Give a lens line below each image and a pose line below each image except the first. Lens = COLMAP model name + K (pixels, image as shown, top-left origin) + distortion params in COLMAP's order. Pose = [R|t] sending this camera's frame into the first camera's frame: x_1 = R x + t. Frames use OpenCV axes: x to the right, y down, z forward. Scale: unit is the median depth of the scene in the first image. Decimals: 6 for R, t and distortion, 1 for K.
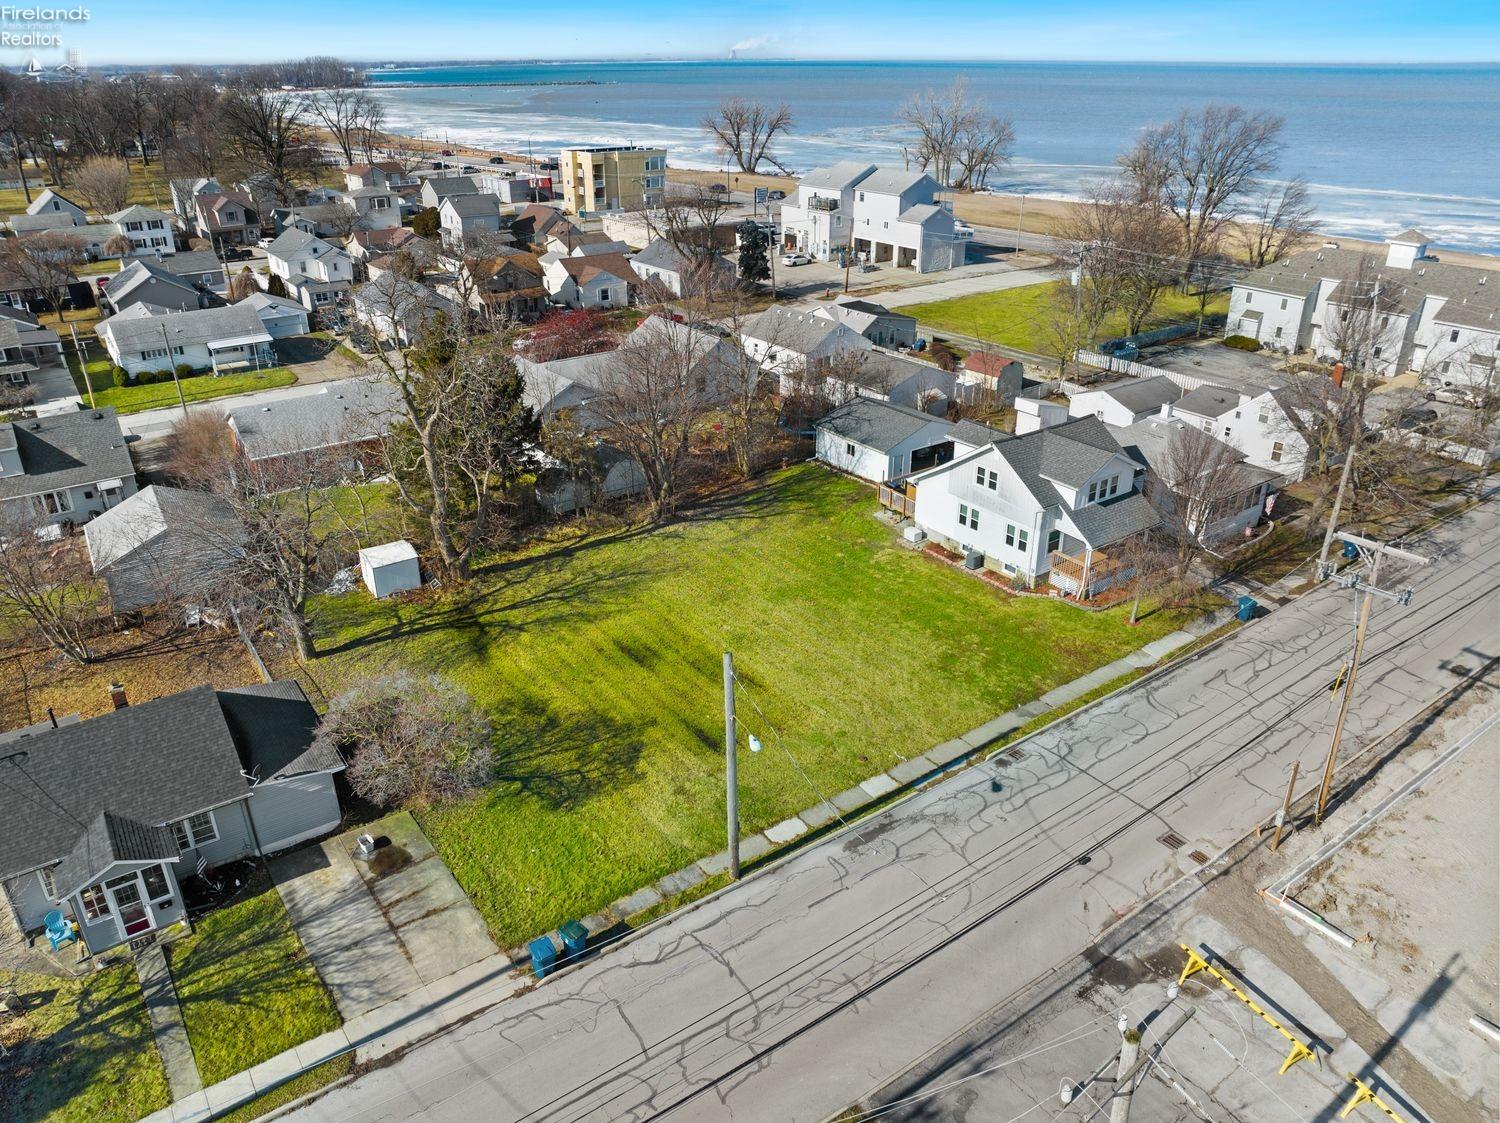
lens RADIAL K [[1055.6, 0, 750.5], [0, 1055.6, 557.6], [0, 0, 1]] dist [-0.031839, -0.008798]
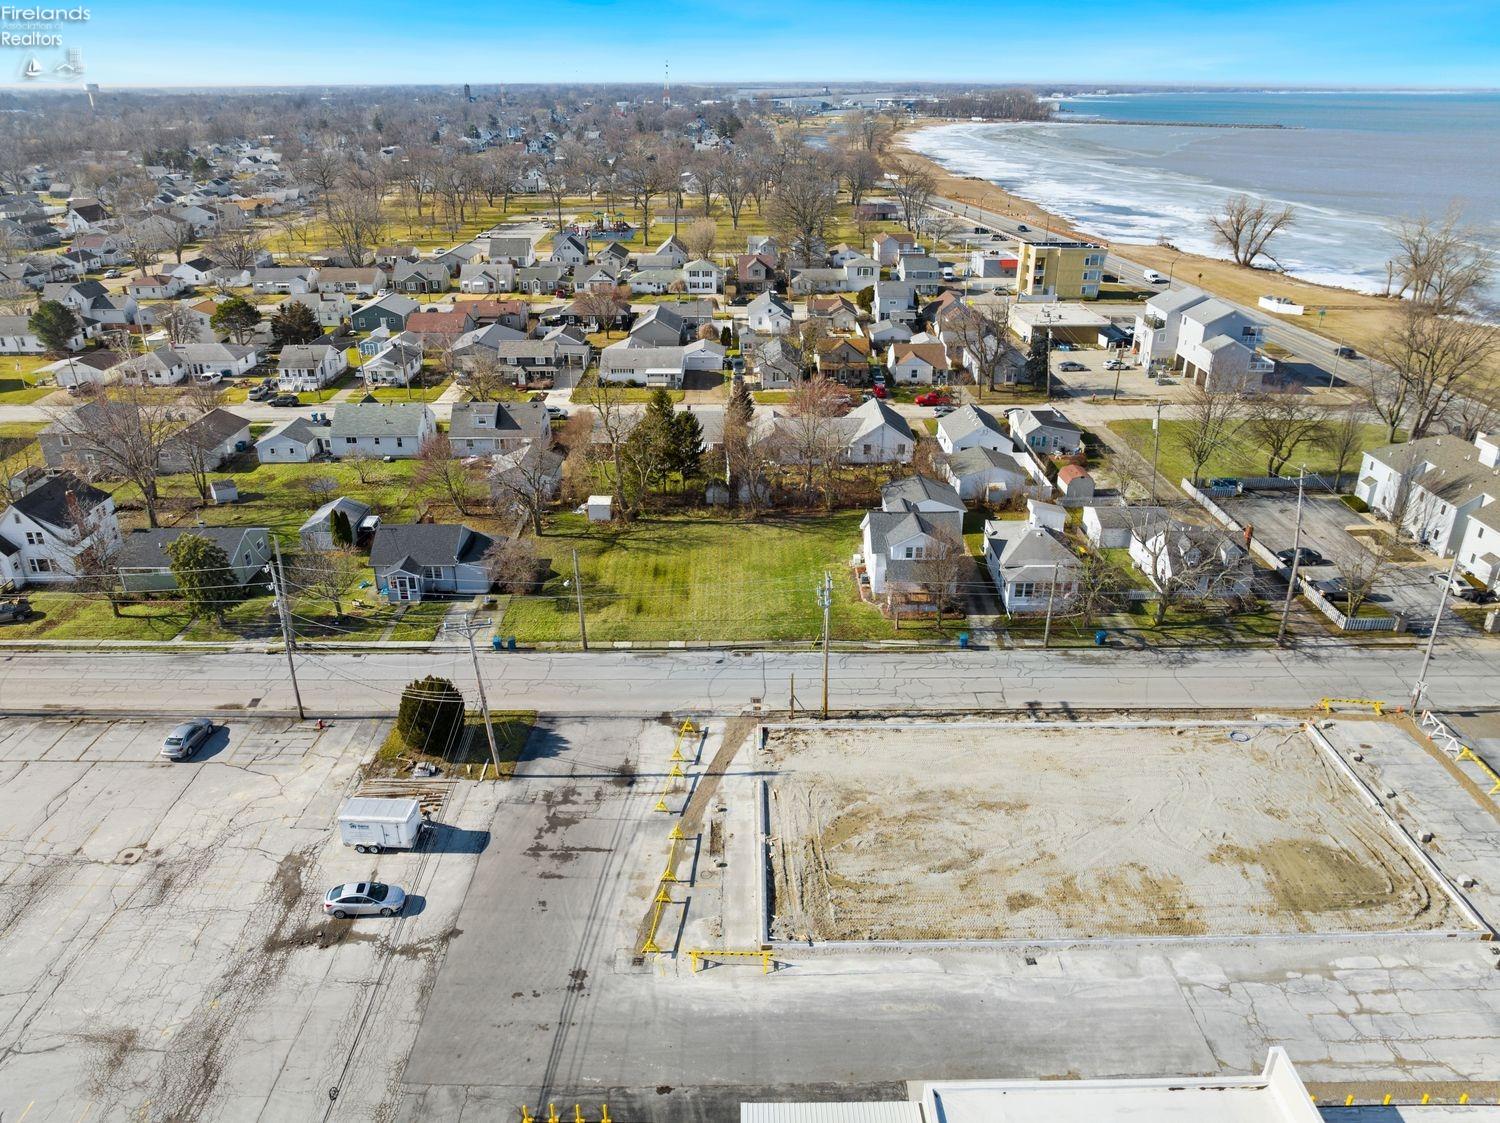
lens RADIAL K [[1055.6, 0, 750.5], [0, 1055.6, 557.6], [0, 0, 1]] dist [-0.031839, -0.008798]
pose [[0.818731, 0.241171, -0.521072, 1.044468], [-0.249720, 0.966751, 0.055076, -0.087319], [0.517030, 0.085029, 0.851734, -0.605421]]
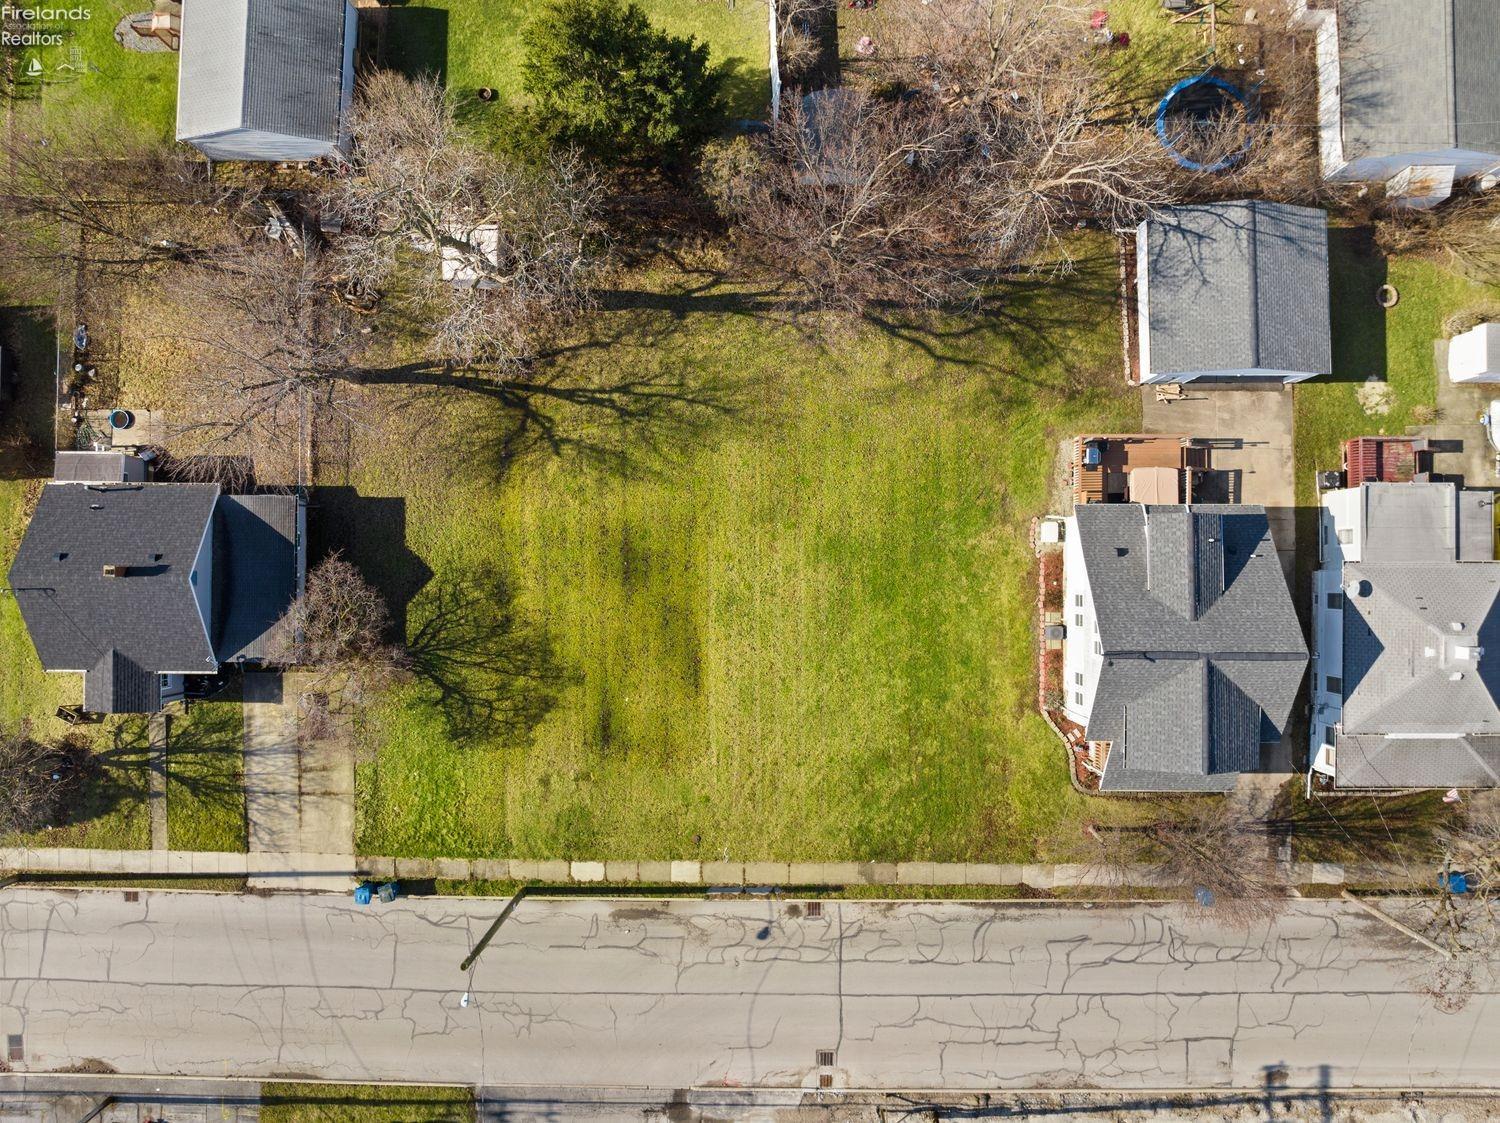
lens RADIAL K [[1039.1, 0, 751.5], [0, 1039.1, 557.5], [0, 0, 1]] dist [-0.017489, -0.047557]
pose [[0.811209, 0.584608, -0.013154, -0.007208], [-0.247099, 0.363092, 0.898391, -0.775390], [0.529983, -0.725532, 0.439000, 0.619934]]
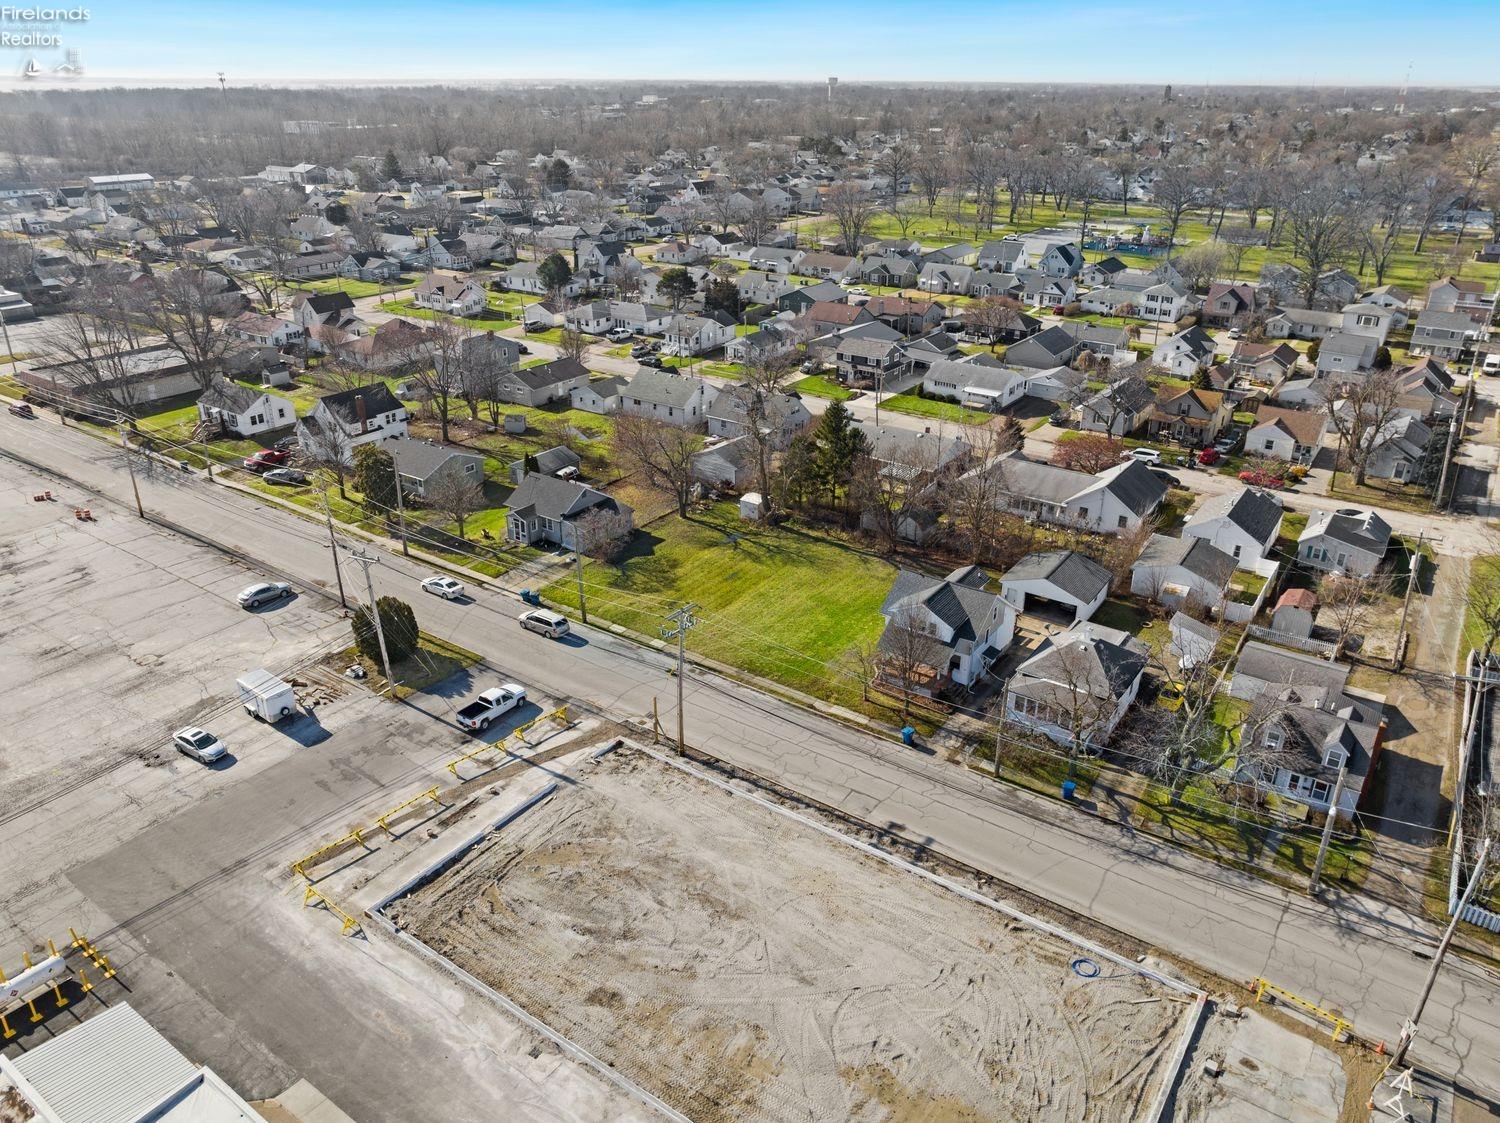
lens RADIAL K [[1045.9, 0, 750.0], [0, 1045.9, 561.5], [0, 0, 1]] dist [0.001409, -0.044106]
pose [[0.330365, 0.400399, -0.854716, 1.540372], [-0.410728, 0.876310, 0.251760, -0.433263], [0.849801, 0.267883, 0.453957, 0.113337]]
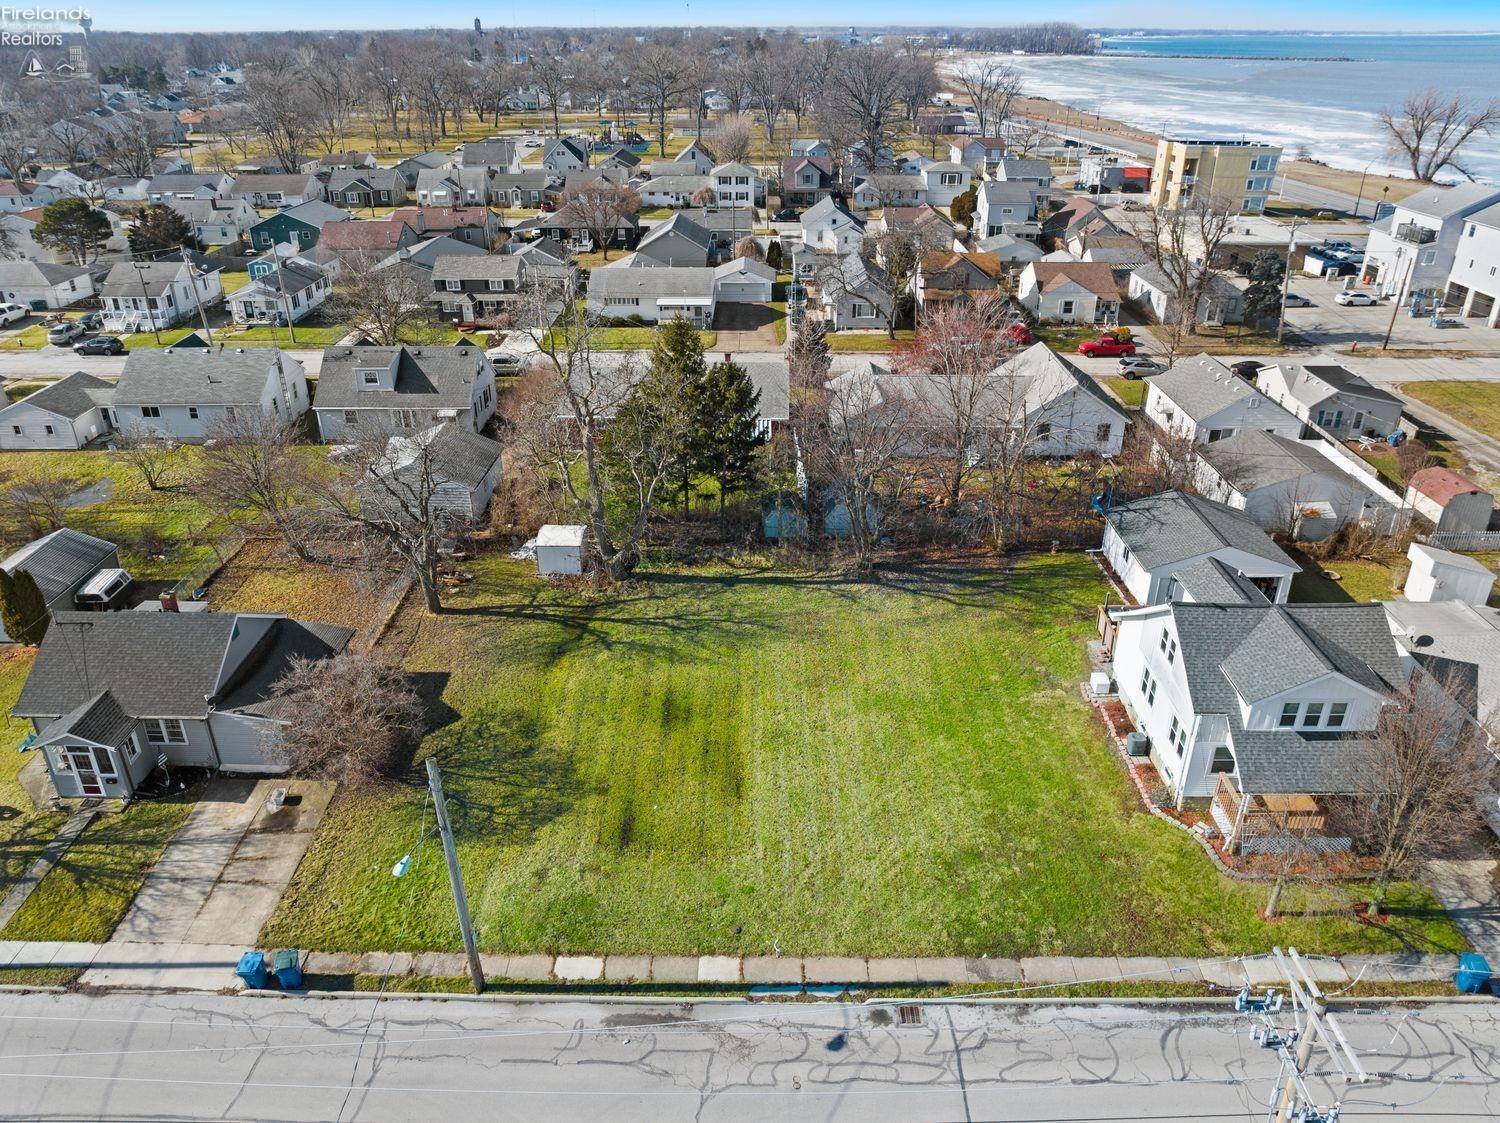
lens RADIAL K [[1055.6, 0, 750.5], [0, 1055.6, 557.6], [0, 0, 1]] dist [-0.031839, -0.008798]
pose [[0.807853, 0.268996, -0.524419, 0.386060], [-0.254878, 0.961718, 0.100672, -0.145566], [0.531424, 0.052334, 0.845488, 0.236187]]
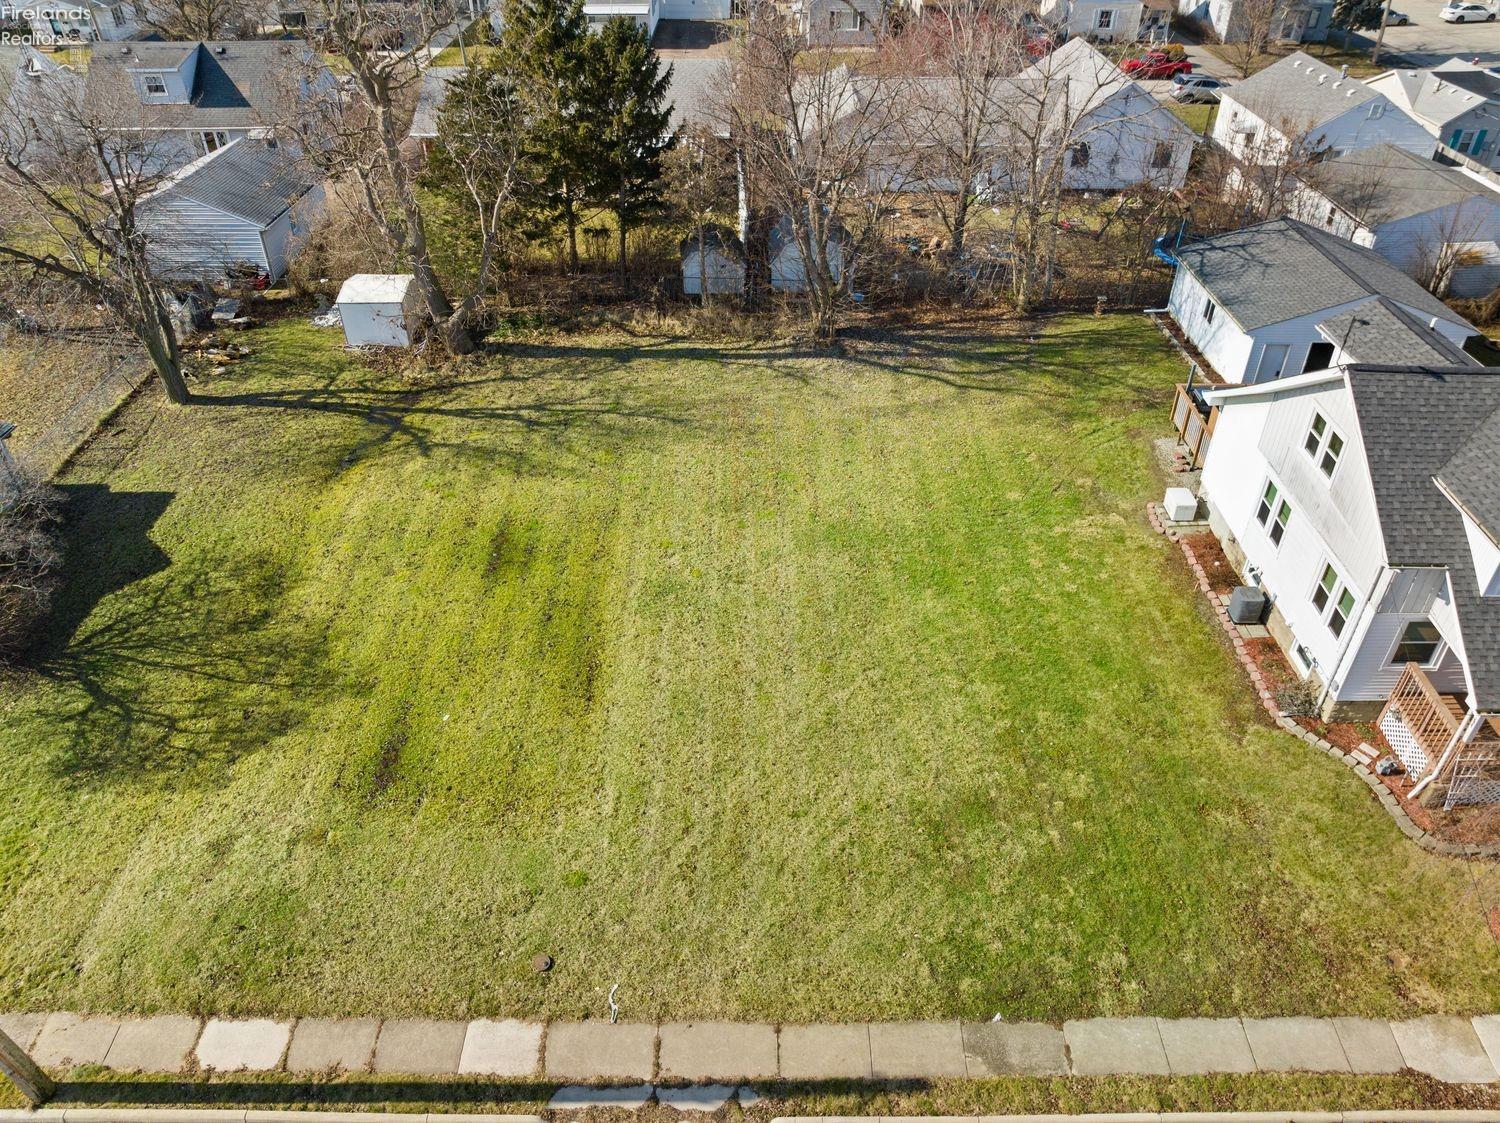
lens RADIAL K [[1055.6, 0, 750.5], [0, 1055.6, 557.6], [0, 0, 1]] dist [-0.031839, -0.008798]
pose [[0.812942, 0.354255, -0.462200, 0.267172], [-0.251916, 0.929512, 0.269345, -0.095329], [0.525037, -0.102526, 0.844881, 0.557422]]
